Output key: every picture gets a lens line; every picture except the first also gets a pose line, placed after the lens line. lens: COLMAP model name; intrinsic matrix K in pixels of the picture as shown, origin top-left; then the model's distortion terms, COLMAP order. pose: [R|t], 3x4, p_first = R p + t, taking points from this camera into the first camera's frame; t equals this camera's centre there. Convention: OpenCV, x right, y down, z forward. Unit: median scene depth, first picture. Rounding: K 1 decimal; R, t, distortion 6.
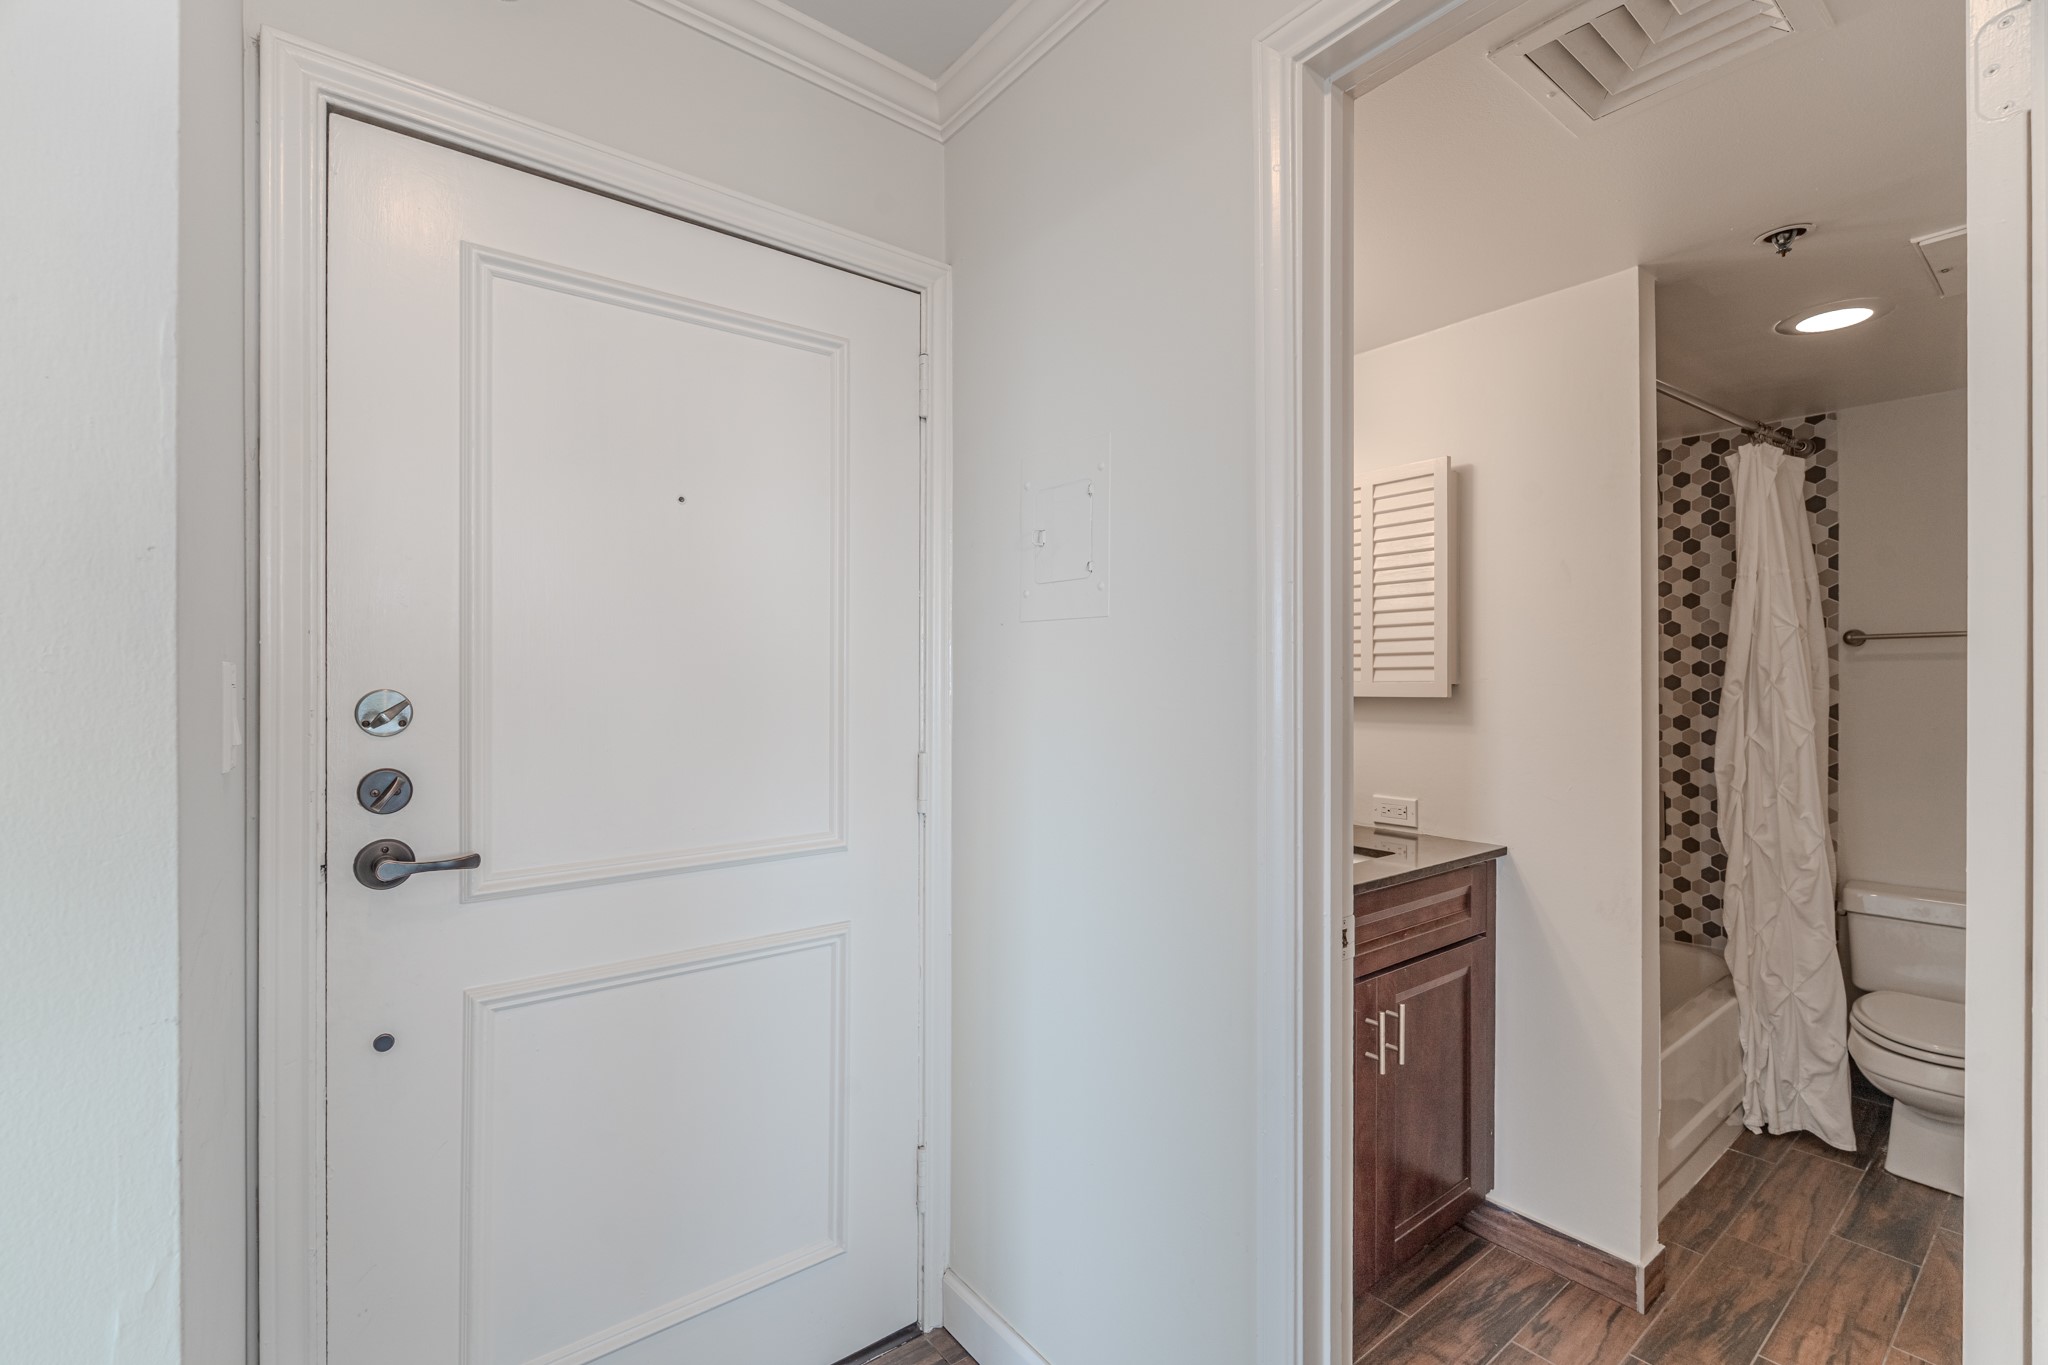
lens RADIAL K [[910.3, 0, 1015.5], [0, 910.3, 680.7], [0, 0, 1]] dist [-0.005505, 0.001389]
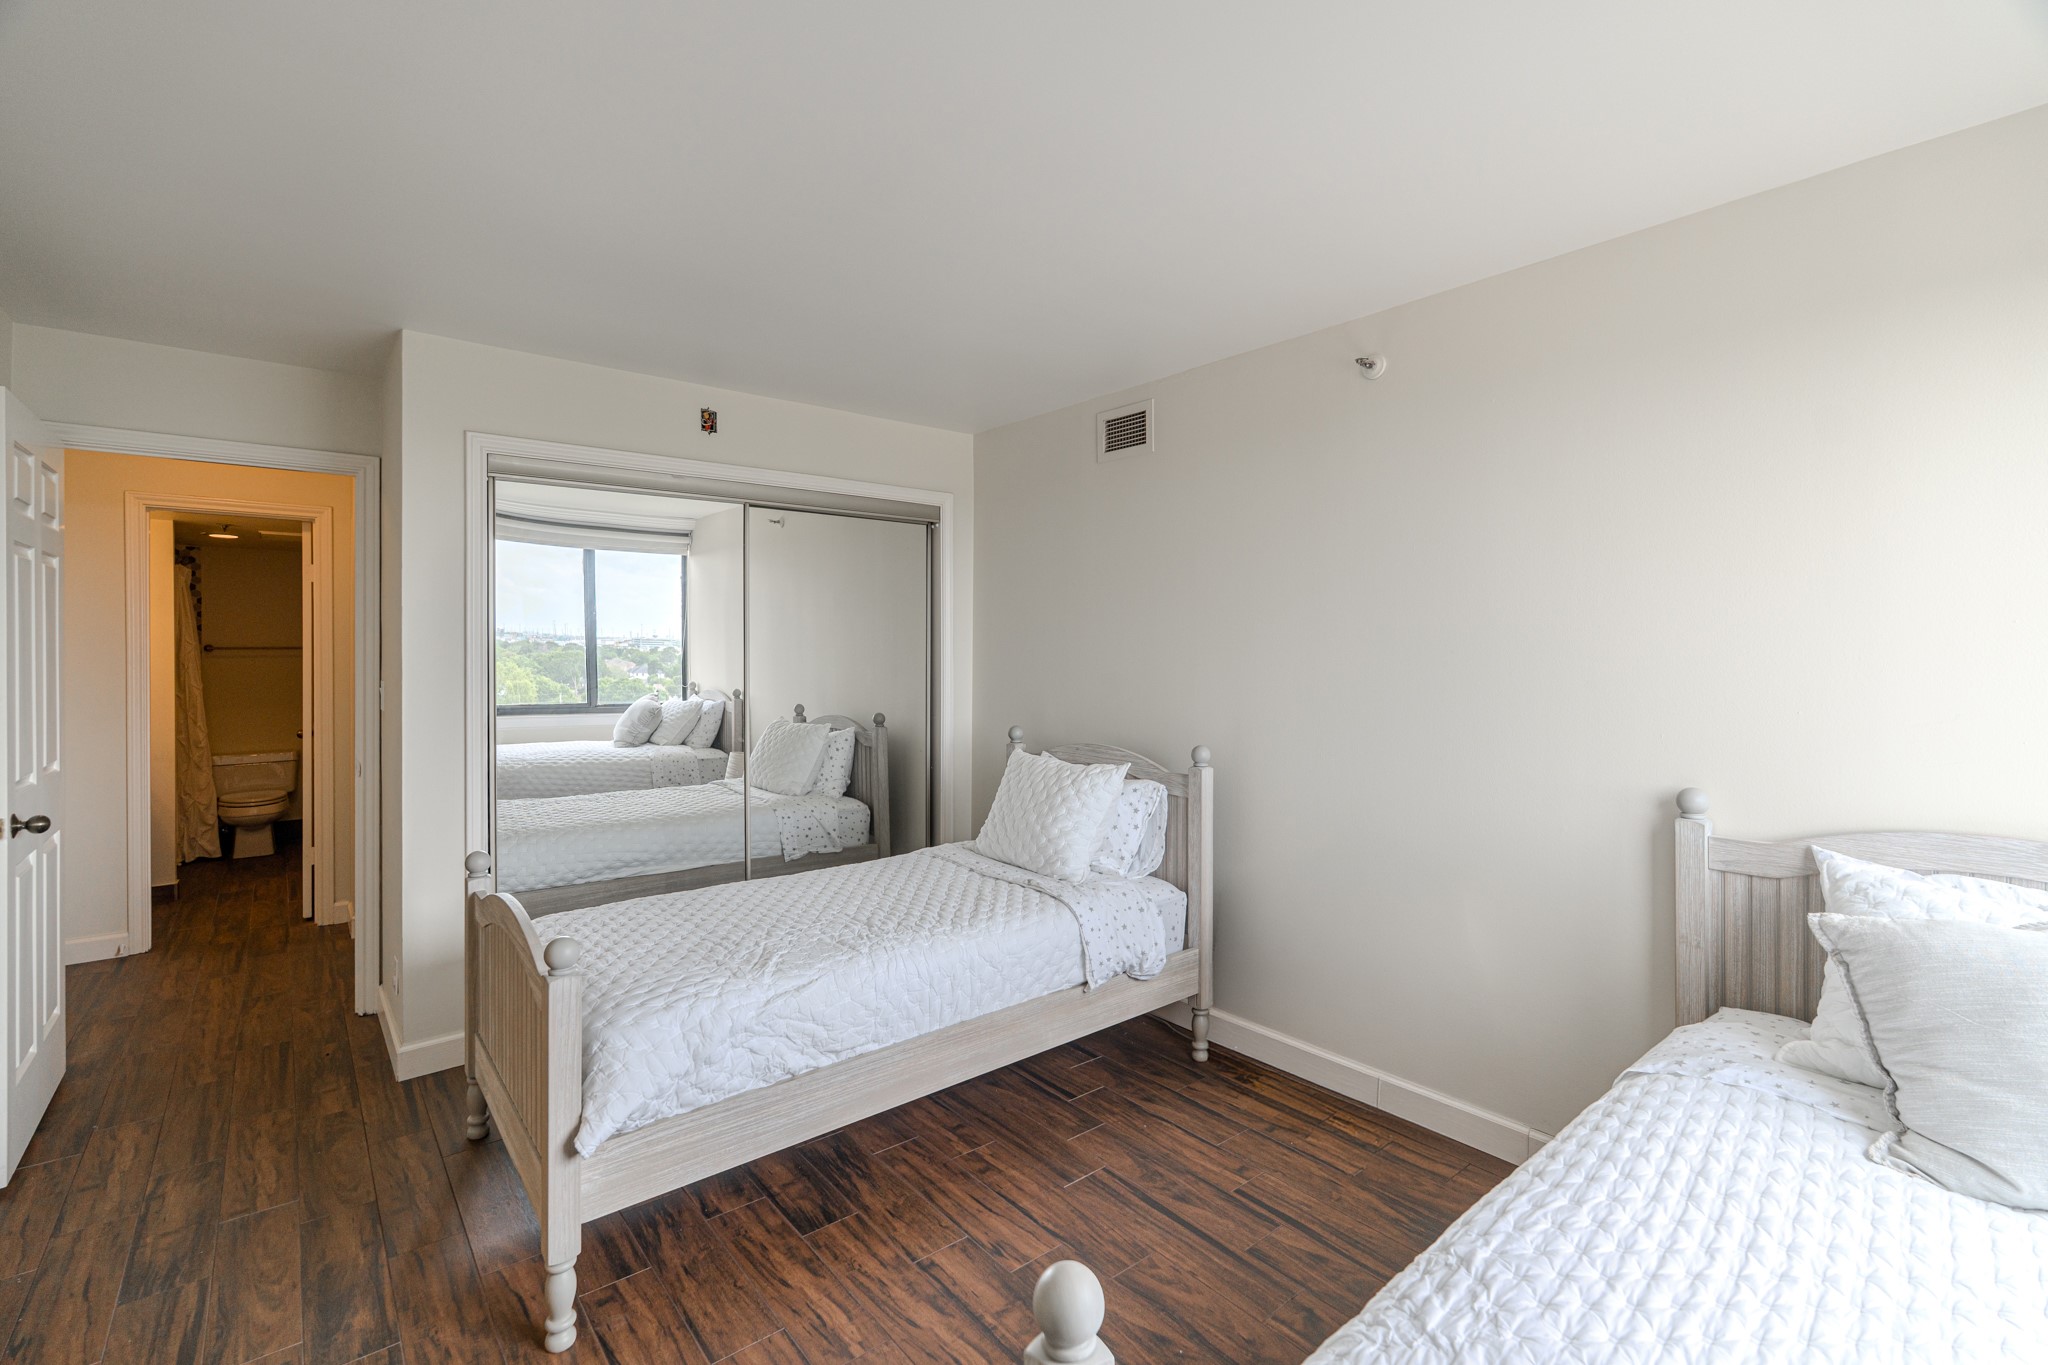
lens RADIAL K [[910.3, 0, 1025.2], [0, 910.3, 664.4], [0, 0, 1]] dist [-0.005505, 0.001389]
pose [[-0.021251, -0.009040, 0.999733, -1.381447], [-0.005610, 0.999944, 0.008923, -0.037368], [-0.999758, -0.005419, -0.021300, -0.991338]]
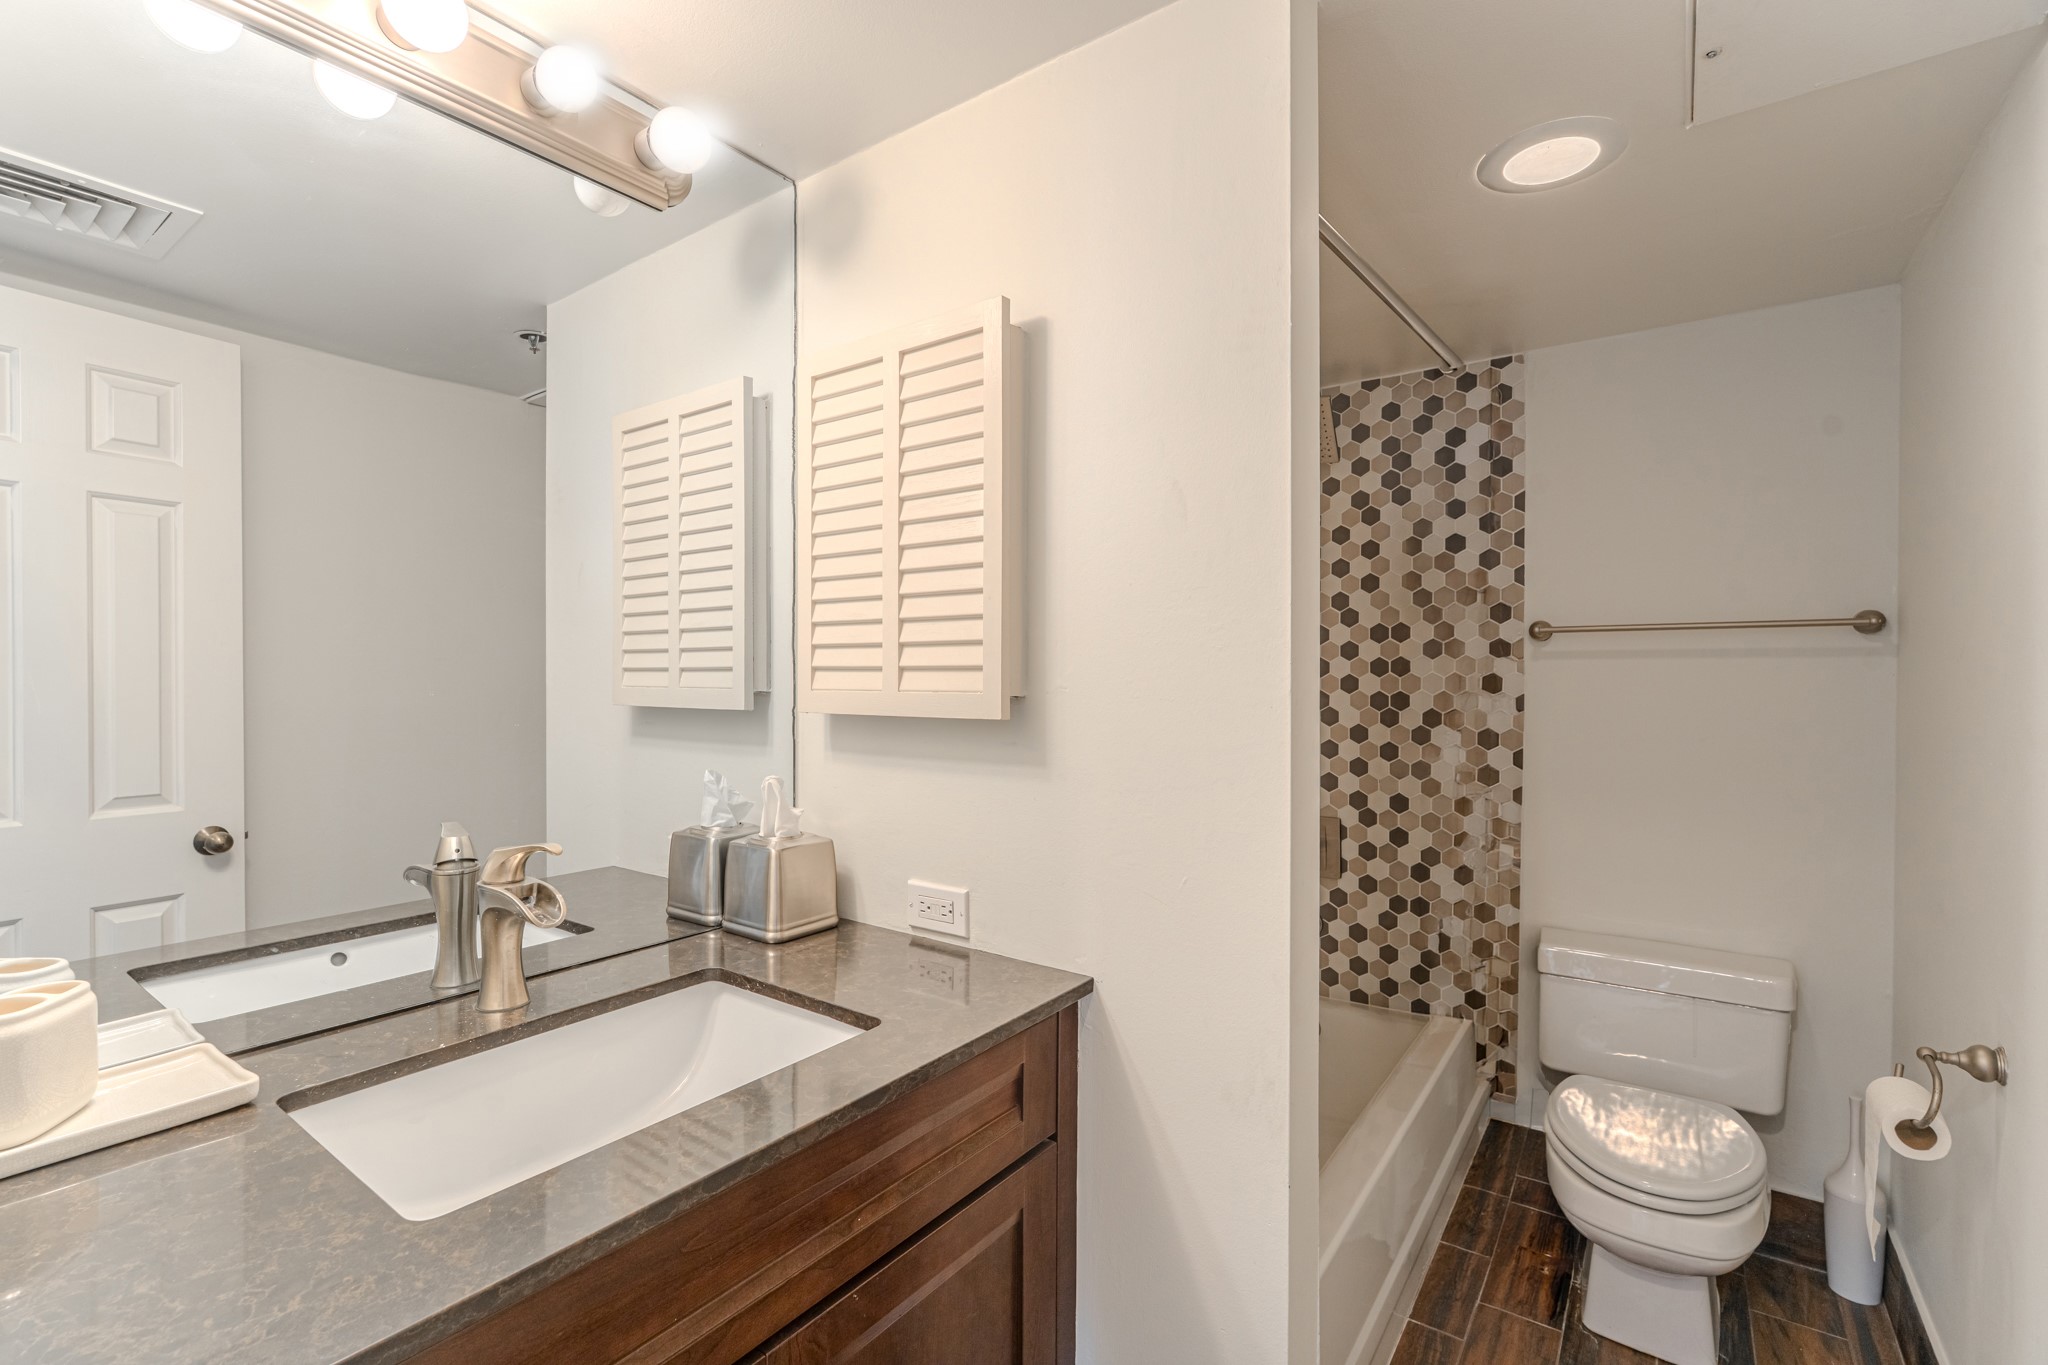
lens RADIAL K [[910.3, 0, 1029.3], [0, 910.3, 678.9], [0, 0, 1]] dist [-0.005505, 0.001389]
pose [[0.960712, 0.000074, 0.277548, 0.249820], [-0.002291, 0.999968, 0.007663, -0.008924], [-0.277539, -0.007998, 0.960681, 0.334636]]
